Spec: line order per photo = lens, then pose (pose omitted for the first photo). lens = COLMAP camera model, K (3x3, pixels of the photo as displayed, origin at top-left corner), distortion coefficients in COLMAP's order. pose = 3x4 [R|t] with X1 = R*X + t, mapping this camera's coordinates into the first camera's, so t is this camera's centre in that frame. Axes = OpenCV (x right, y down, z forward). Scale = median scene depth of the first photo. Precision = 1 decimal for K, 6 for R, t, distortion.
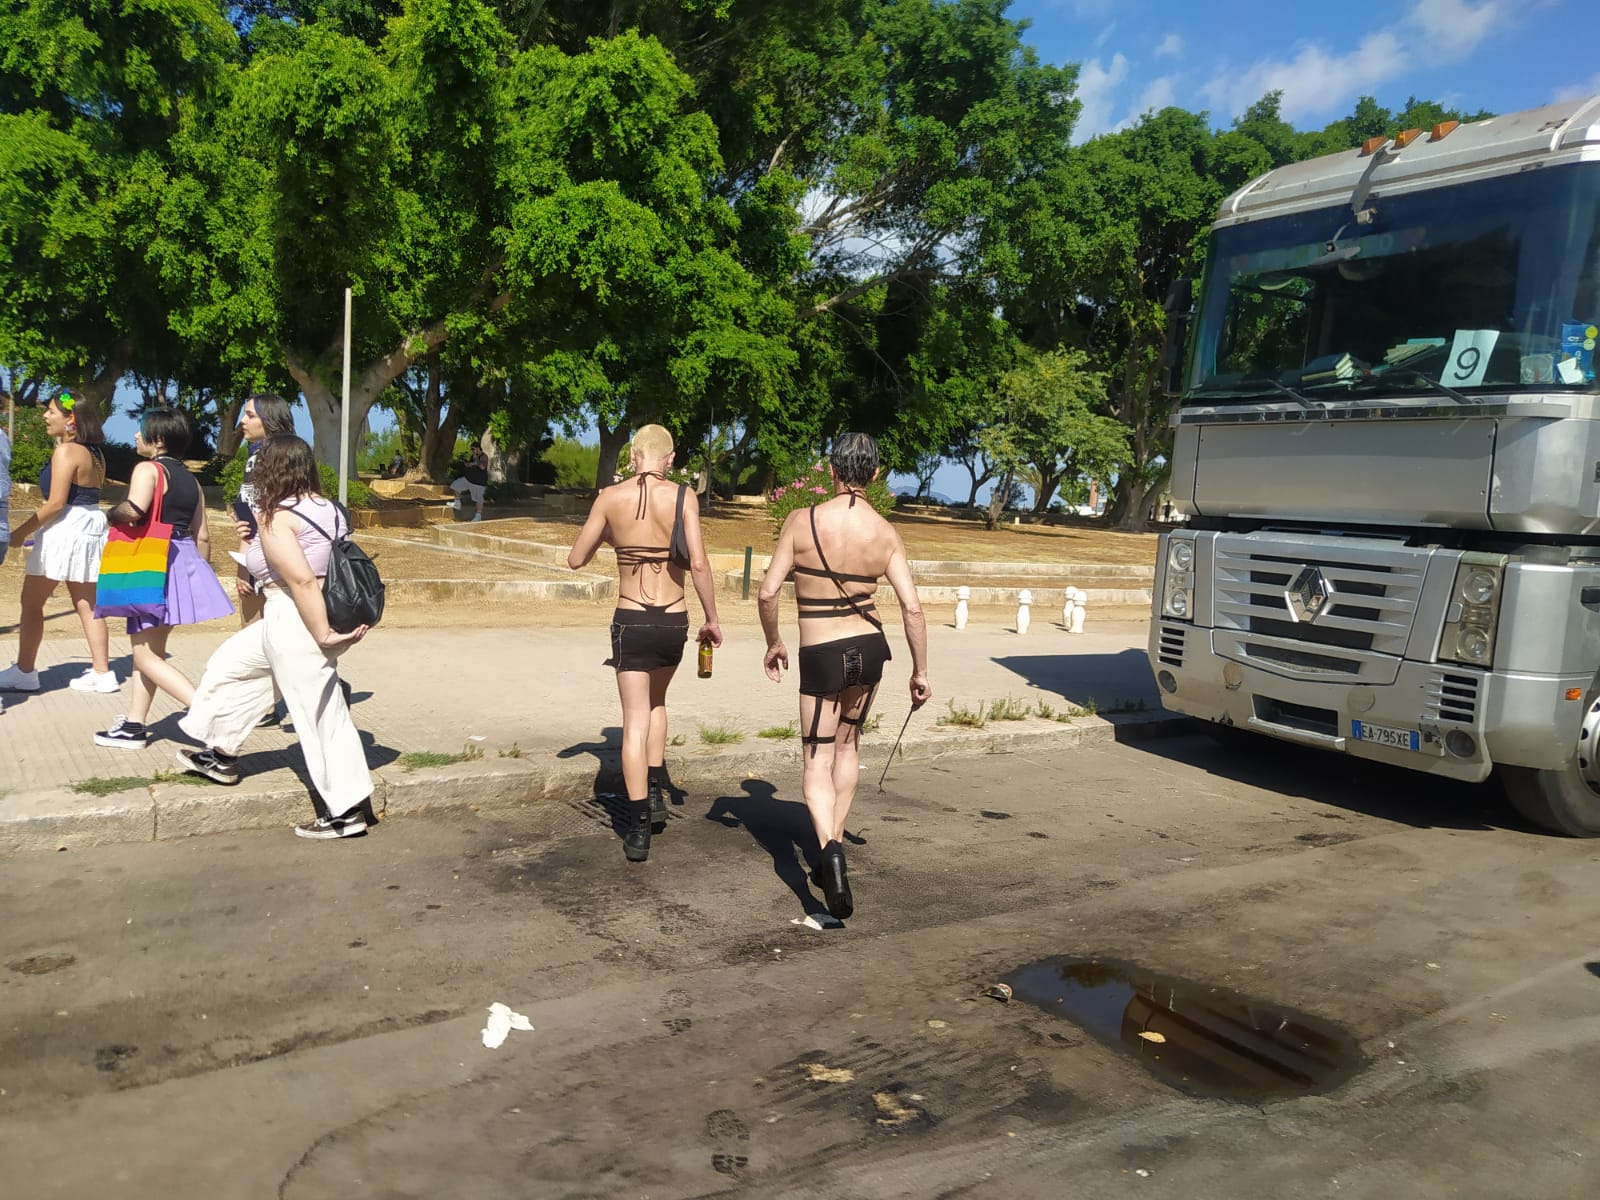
lens RADIAL K [[1328.6, 0, 793.8], [0, 1328.6, 655.6], [0, 0, 1]] dist [0.144342, -0.231318]
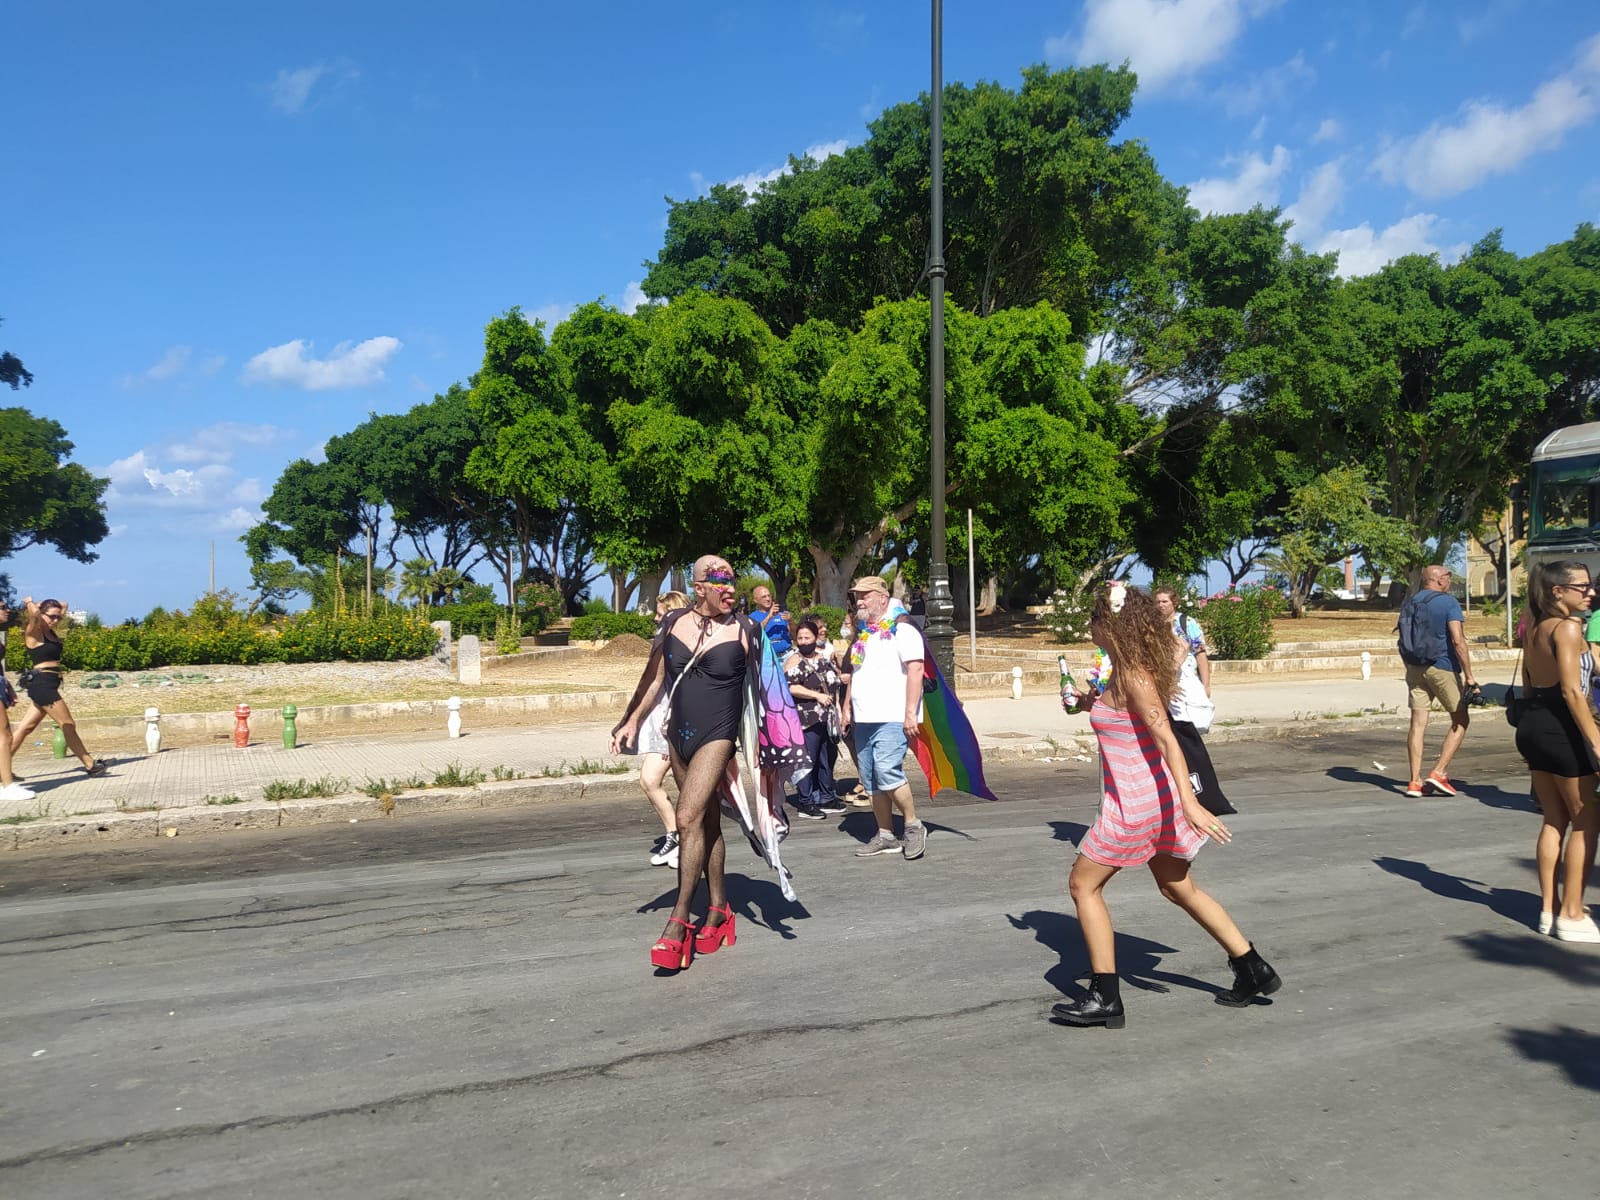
lens RADIAL K [[1273.9, 0, 800.0], [0, 1273.9, 600.0], [0, 0, 1]] dist [0.164445, -0.317072]
pose [[0.981633, -0.082705, -0.171917, -0.103588], [0.060012, 0.989264, -0.133247, 0.020365], [0.181092, 0.120483, 0.976058, -0.246546]]
